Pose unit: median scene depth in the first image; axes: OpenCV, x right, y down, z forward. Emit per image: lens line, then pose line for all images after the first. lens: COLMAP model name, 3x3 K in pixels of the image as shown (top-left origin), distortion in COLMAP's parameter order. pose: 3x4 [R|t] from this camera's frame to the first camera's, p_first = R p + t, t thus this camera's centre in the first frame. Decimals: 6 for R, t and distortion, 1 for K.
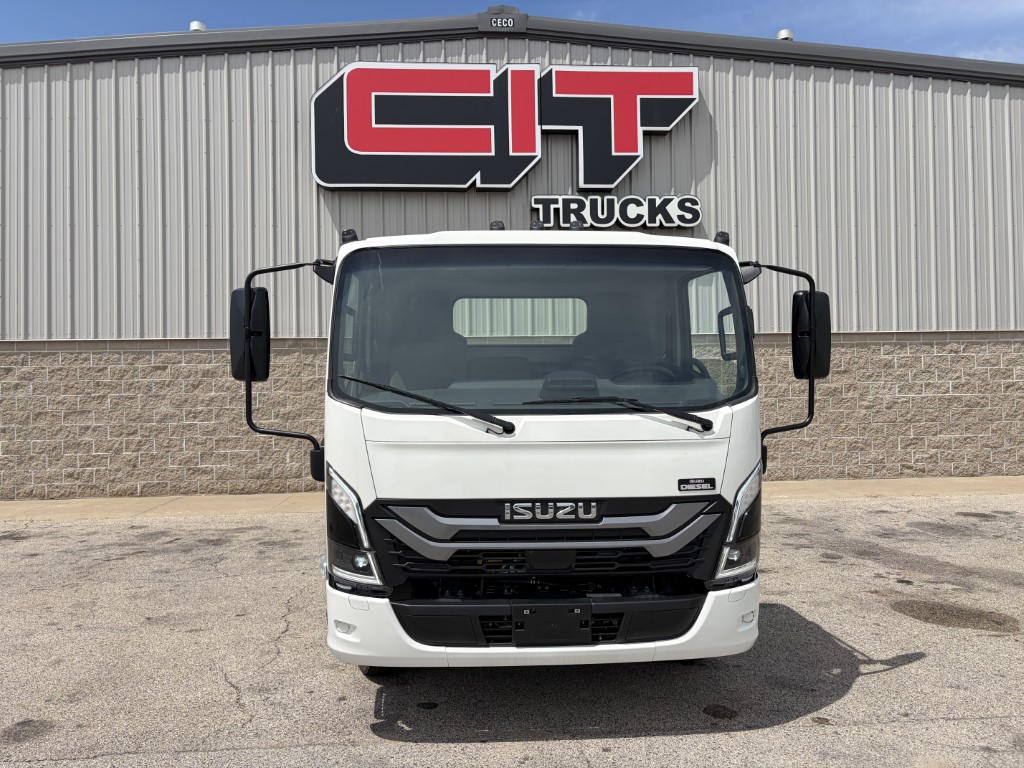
lens RADIAL K [[769.7, 0, 510.8], [0, 769.7, 382.0], [0, 0, 1]] dist [0.042363, -0.038147]
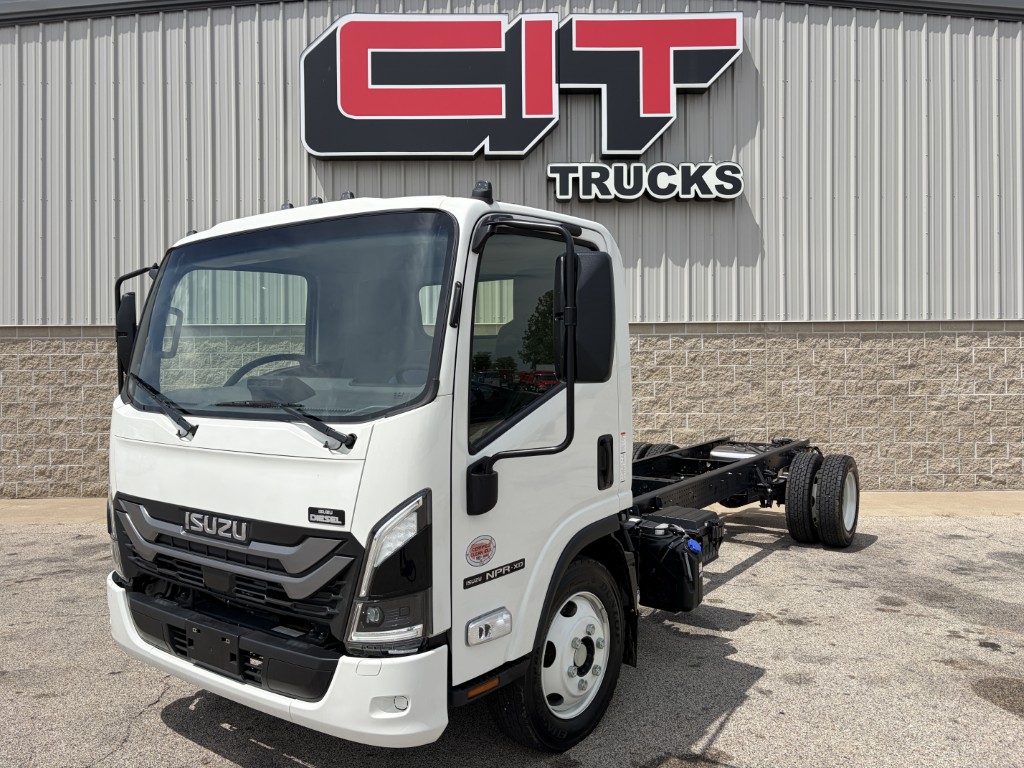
lens RADIAL K [[773.5, 0, 512.0], [0, 773.5, 384.0], [0, 0, 1]] dist [0.042344, -0.040955]
pose [[0.997845, 0.008795, -0.065020, 0.046371], [-0.007873, 0.999865, 0.014425, -0.002837], [0.065138, -0.013882, 0.997780, 0.110271]]
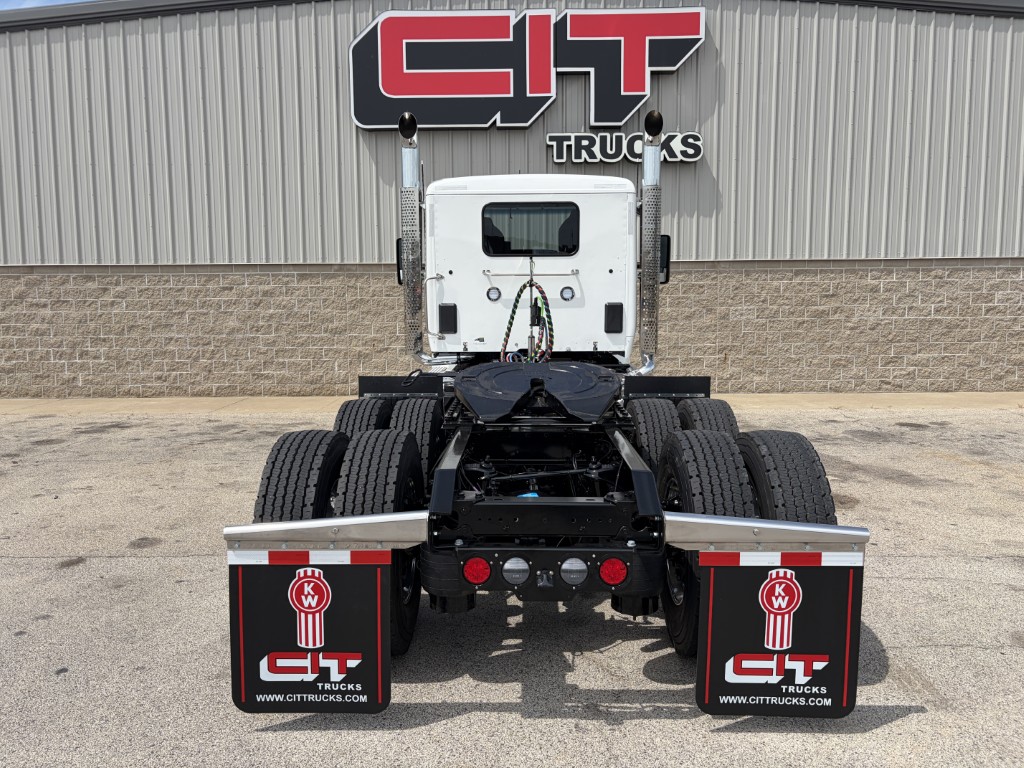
lens RADIAL K [[773.4, 0, 514.7], [0, 773.4, 378.3], [0, 0, 1]] dist [0.011442, 0.009343]
pose [[0.996772, 0.016250, -0.078619, 0.074183], [-0.007100, 0.993305, 0.115300, -0.021098], [0.079966, -0.114369, 0.990215, -0.140698]]
